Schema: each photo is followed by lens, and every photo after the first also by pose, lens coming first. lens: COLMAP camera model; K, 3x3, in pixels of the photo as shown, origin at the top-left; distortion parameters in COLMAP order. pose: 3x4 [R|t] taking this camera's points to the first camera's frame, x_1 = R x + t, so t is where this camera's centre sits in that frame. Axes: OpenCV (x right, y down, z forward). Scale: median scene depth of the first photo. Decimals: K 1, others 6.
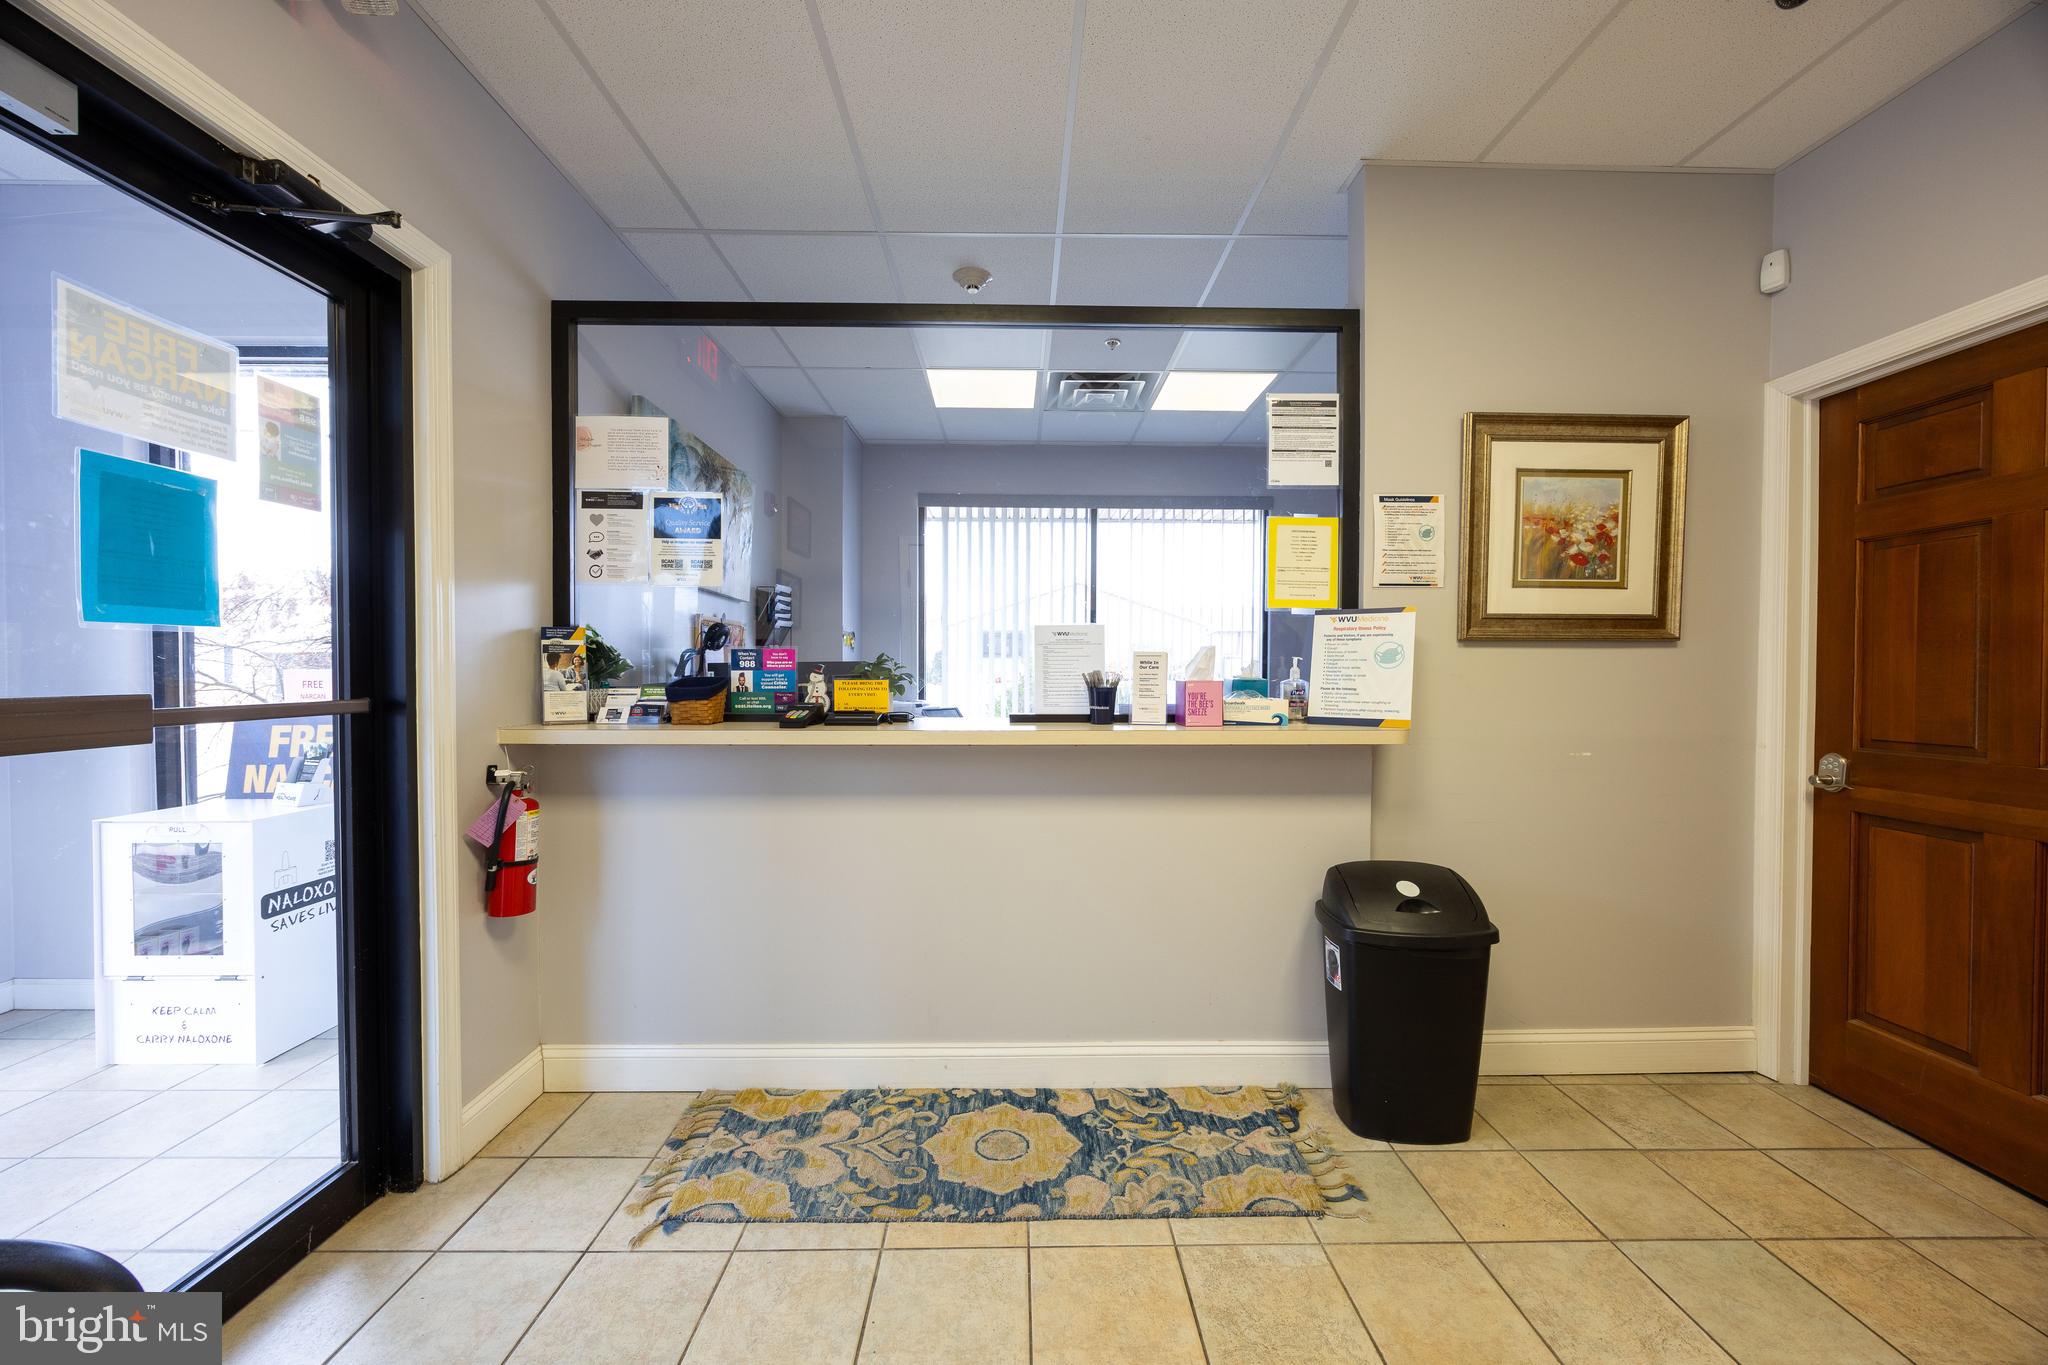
lens RADIAL K [[772.2, 0, 1024.0], [0, 772.2, 682.5], [0, 0, 1]] dist [-0.001816, 0.000191]
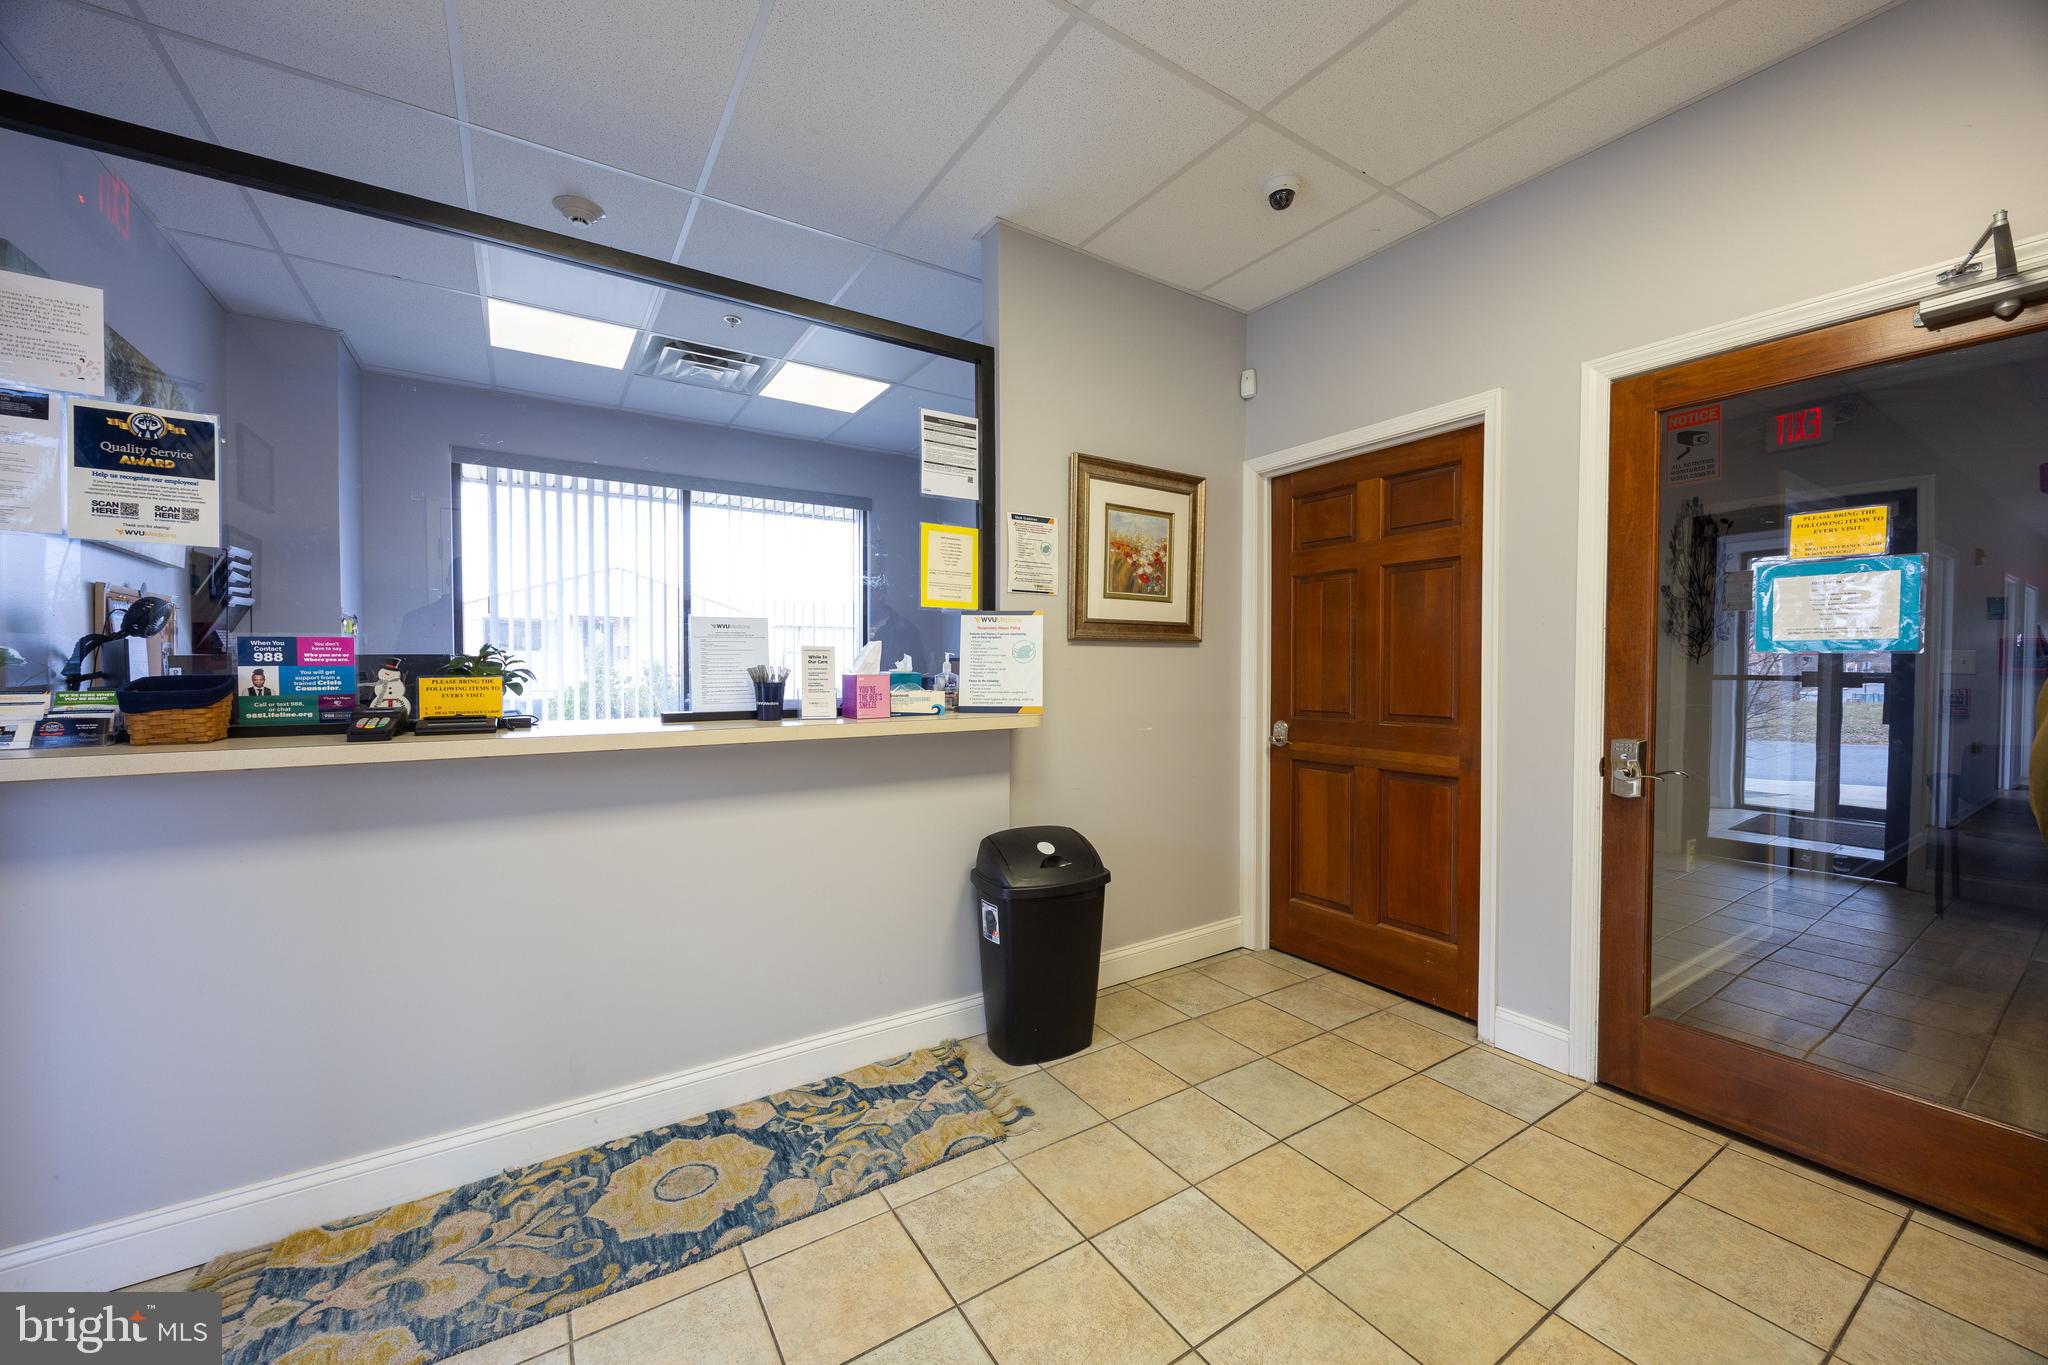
lens RADIAL K [[772.2, 0, 1024.0], [0, 772.2, 682.5], [0, 0, 1]] dist [-0.001816, 0.000191]
pose [[0.848366, -0.013990, 0.529226, -0.145241], [0.010454, 0.999899, 0.009674, 0.000230], [-0.529307, -0.002675, 0.848426, 0.008088]]
